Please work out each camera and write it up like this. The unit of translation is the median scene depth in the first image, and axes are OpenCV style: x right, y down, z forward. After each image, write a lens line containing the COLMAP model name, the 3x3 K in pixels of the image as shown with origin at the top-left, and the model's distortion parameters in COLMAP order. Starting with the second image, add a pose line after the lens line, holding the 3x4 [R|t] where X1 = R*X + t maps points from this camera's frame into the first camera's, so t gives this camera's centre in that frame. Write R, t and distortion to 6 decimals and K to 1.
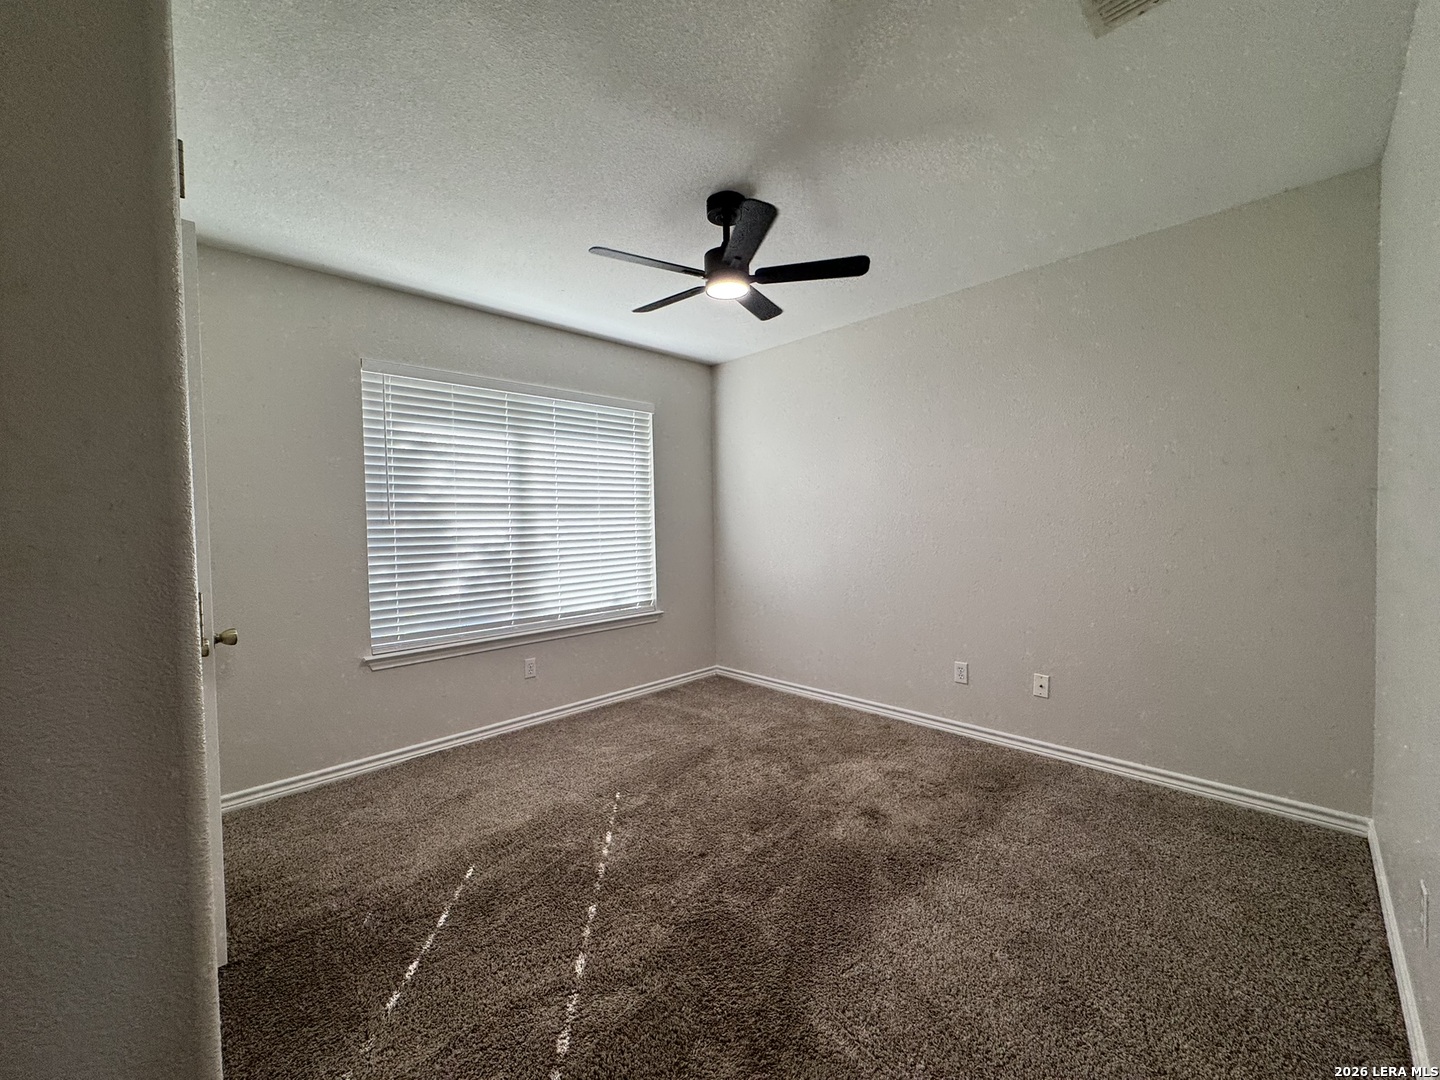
lens RADIAL K [[575.0, 0, 721.6], [0, 575.0, 537.3], [0, 0, 1]] dist [-0.000796, 0.001050]
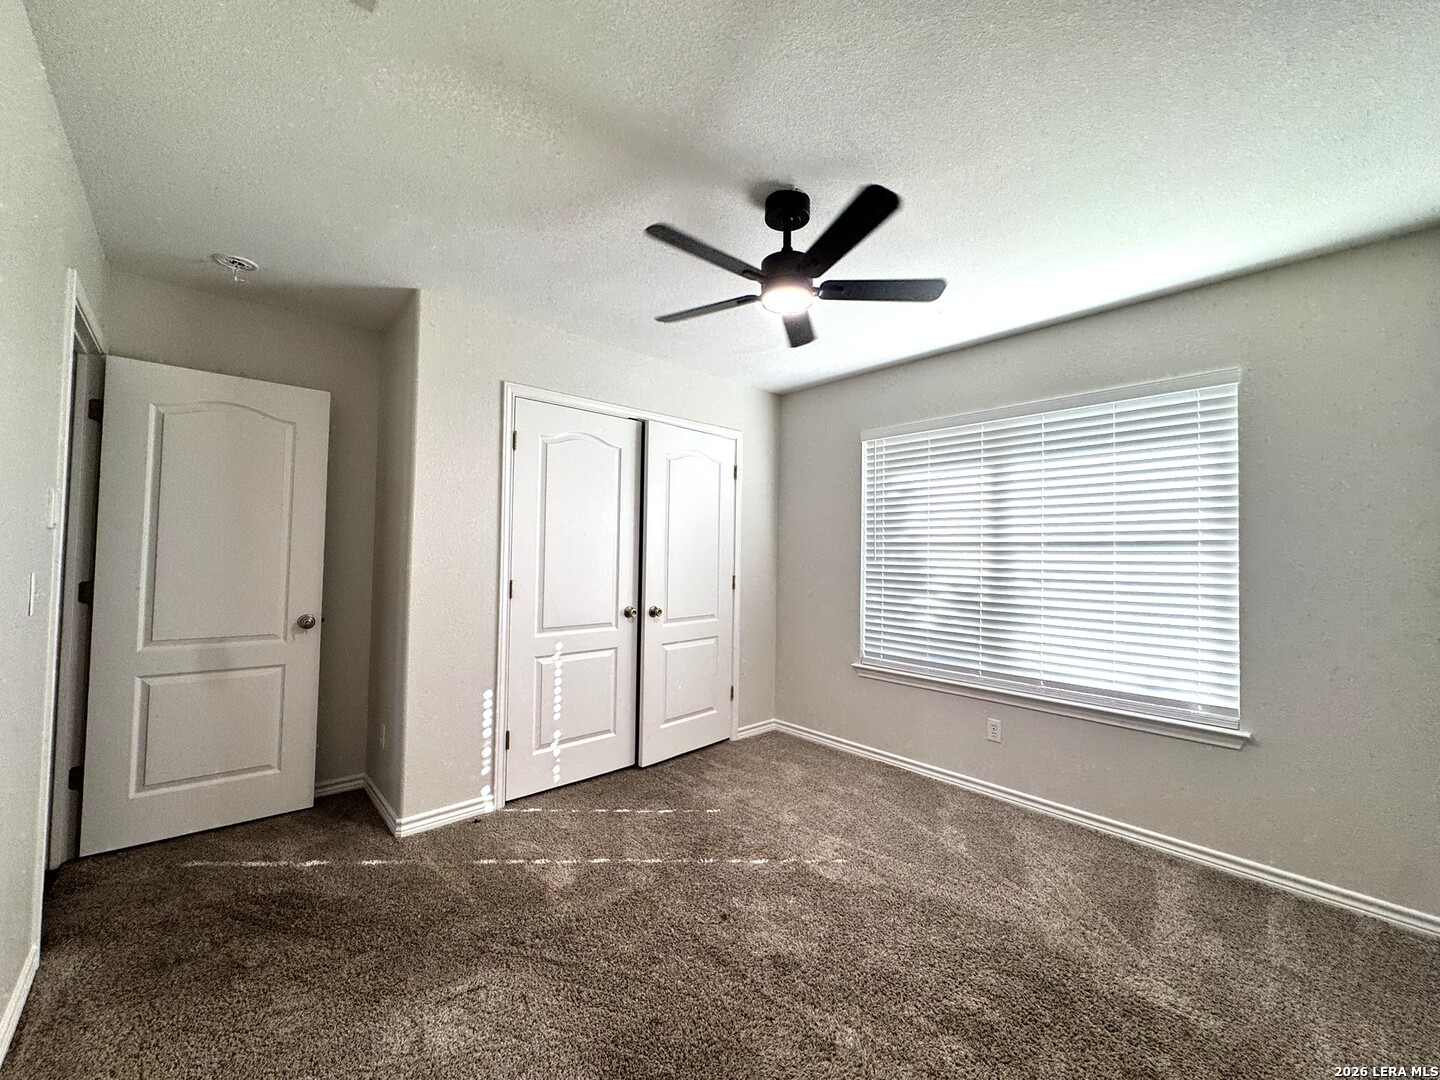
lens RADIAL K [[575.0, 0, 721.7], [0, 575.0, 537.0], [0, 0, 1]] dist [-0.000796, 0.001050]
pose [[-0.032346, -0.011532, -0.999410, 0.566013], [-0.046317, 0.998876, -0.010027, -0.038349], [0.998403, 0.045965, -0.032844, 0.612527]]
